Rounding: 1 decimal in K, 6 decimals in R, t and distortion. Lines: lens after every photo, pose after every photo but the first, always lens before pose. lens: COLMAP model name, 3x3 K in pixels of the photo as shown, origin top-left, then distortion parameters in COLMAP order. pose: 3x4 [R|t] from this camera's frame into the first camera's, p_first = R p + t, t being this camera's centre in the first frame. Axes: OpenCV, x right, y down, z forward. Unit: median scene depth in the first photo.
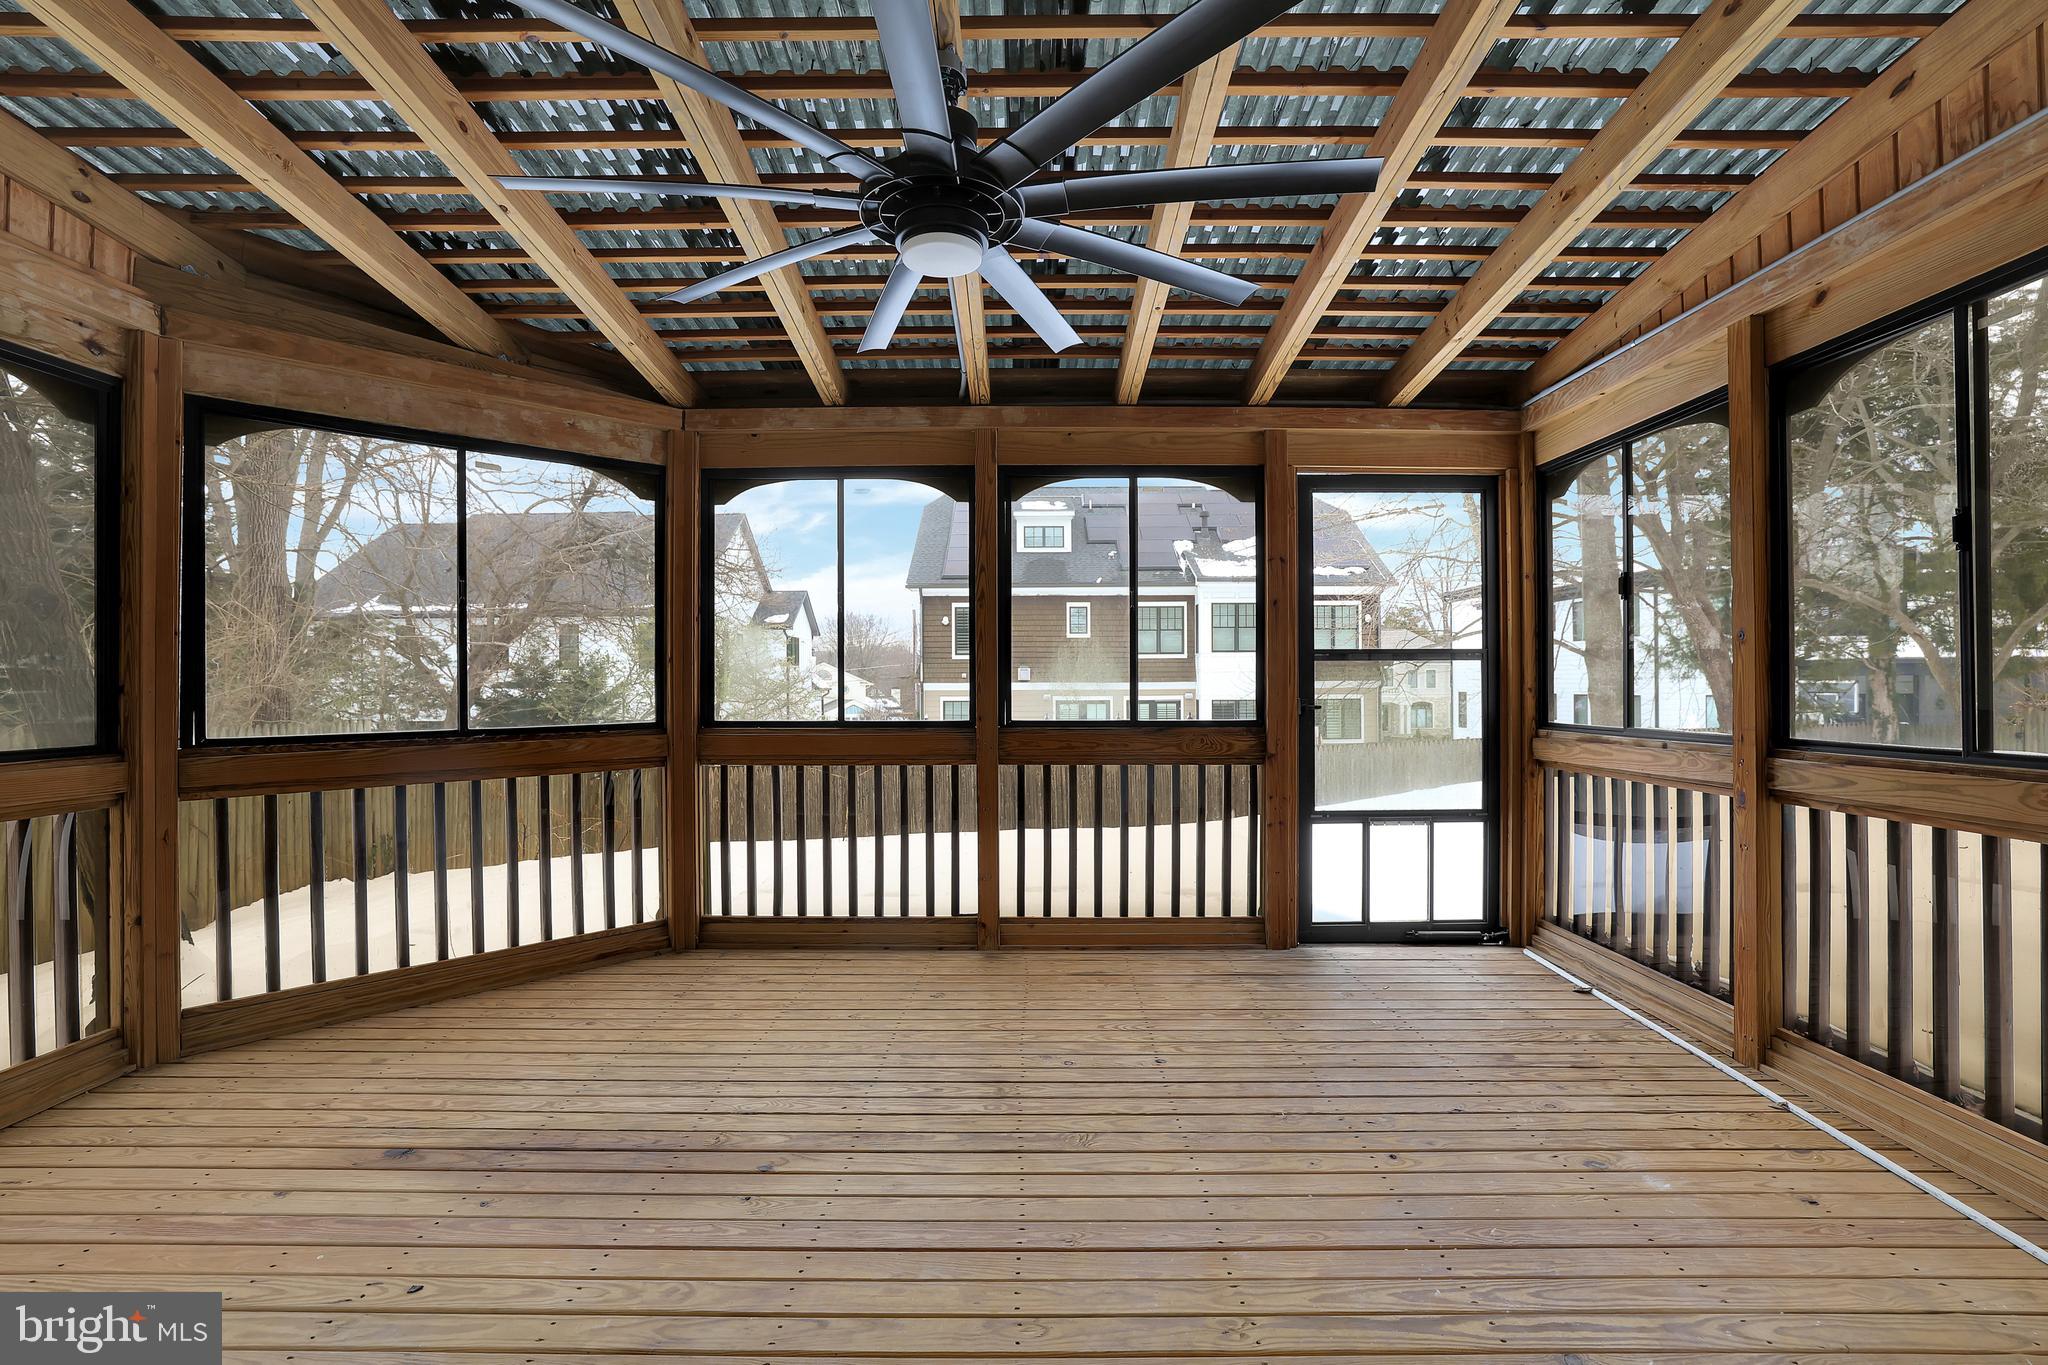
lens RADIAL K [[889.4, 0, 1017.3], [0, 889.4, 674.6], [0, 0, 1]] dist [-0.049125, 0.018617]
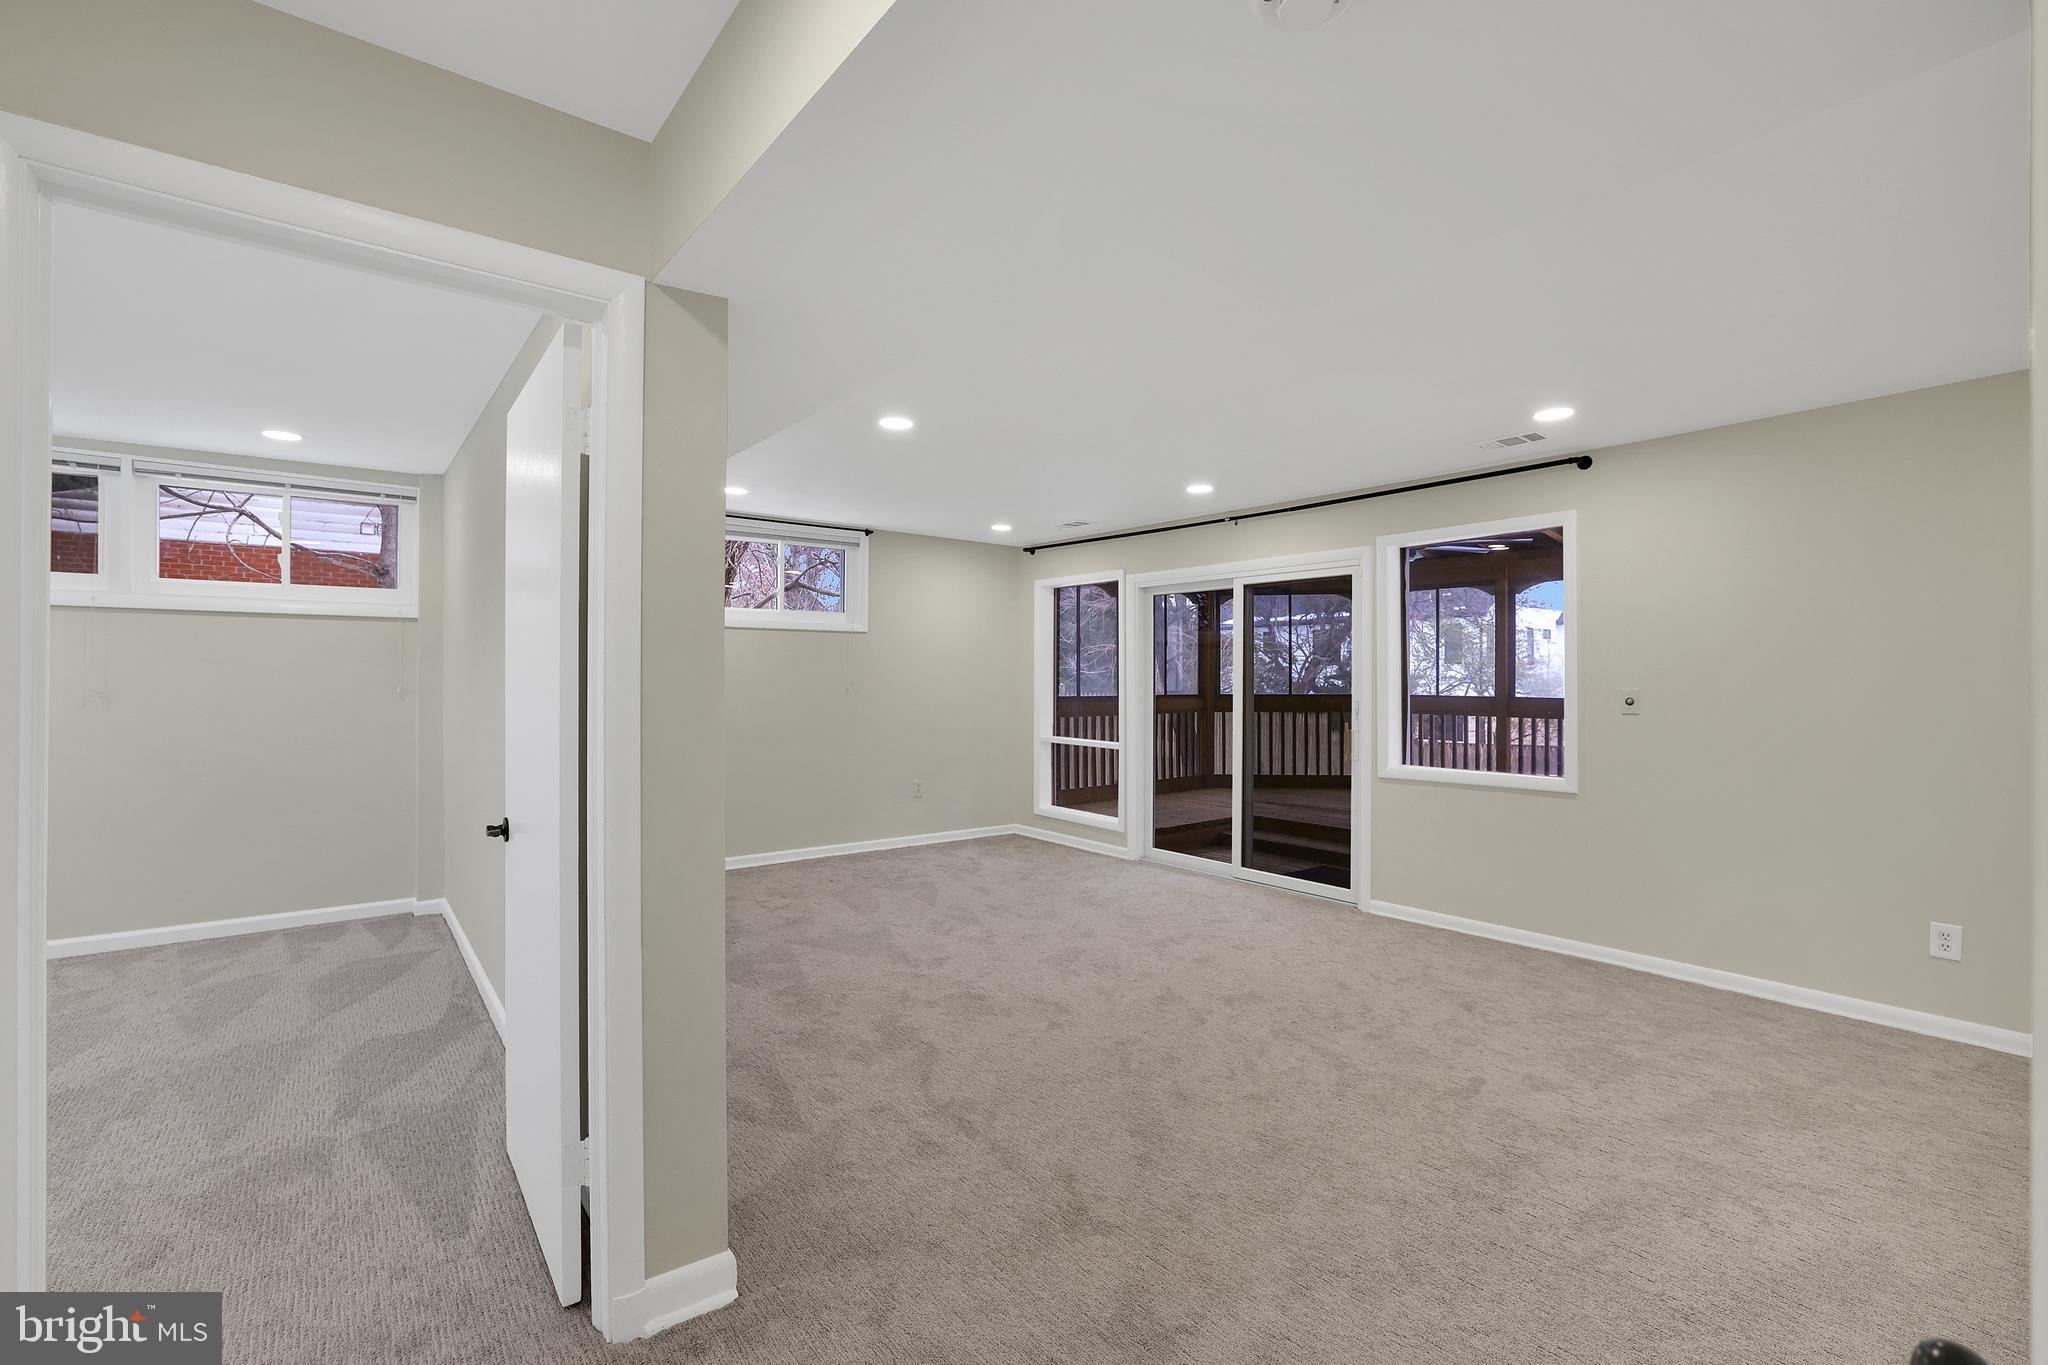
lens RADIAL K [[885.2, 0, 1013.9], [0, 885.2, 672.5], [0, 0, 1]] dist [-0.047305, 0.017881]
pose [[0.630051, 0.005970, -0.776531, 0.197619], [-0.000988, 0.999976, 0.006886, -0.005107], [0.776553, -0.003571, 0.630041, -0.294368]]
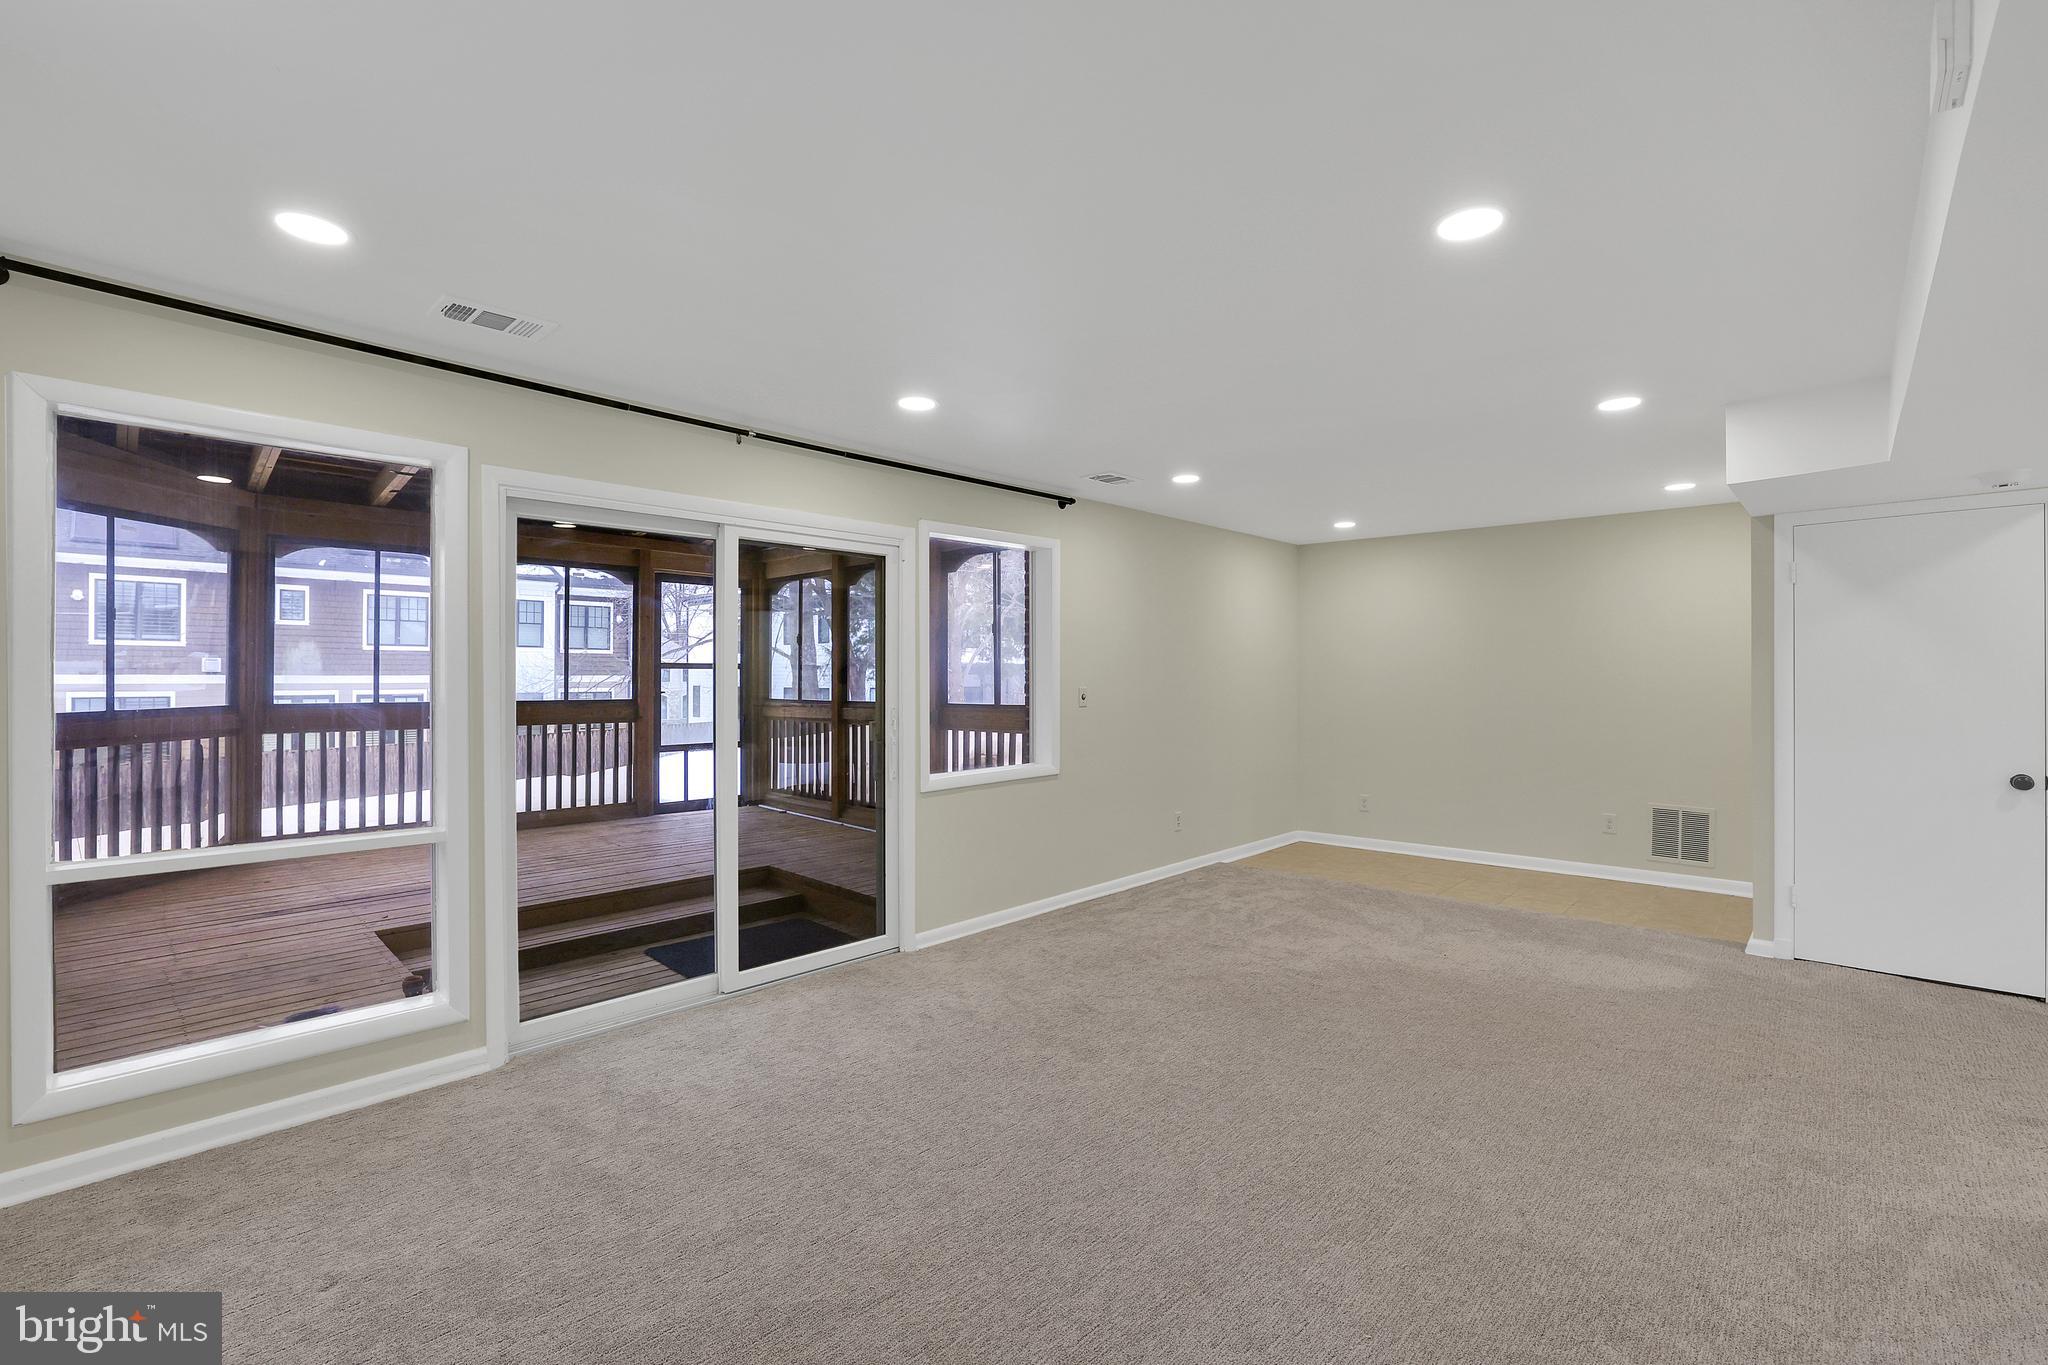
lens RADIAL K [[885.2, 0, 1013.9], [0, 885.2, 672.5], [0, 0, 1]] dist [-0.047305, 0.017881]
pose [[0.681010, 0.008894, 0.732220, -0.131318], [-0.012024, 0.999927, -0.000963, -0.003405], [-0.732175, -0.008148, 0.681068, -0.210494]]
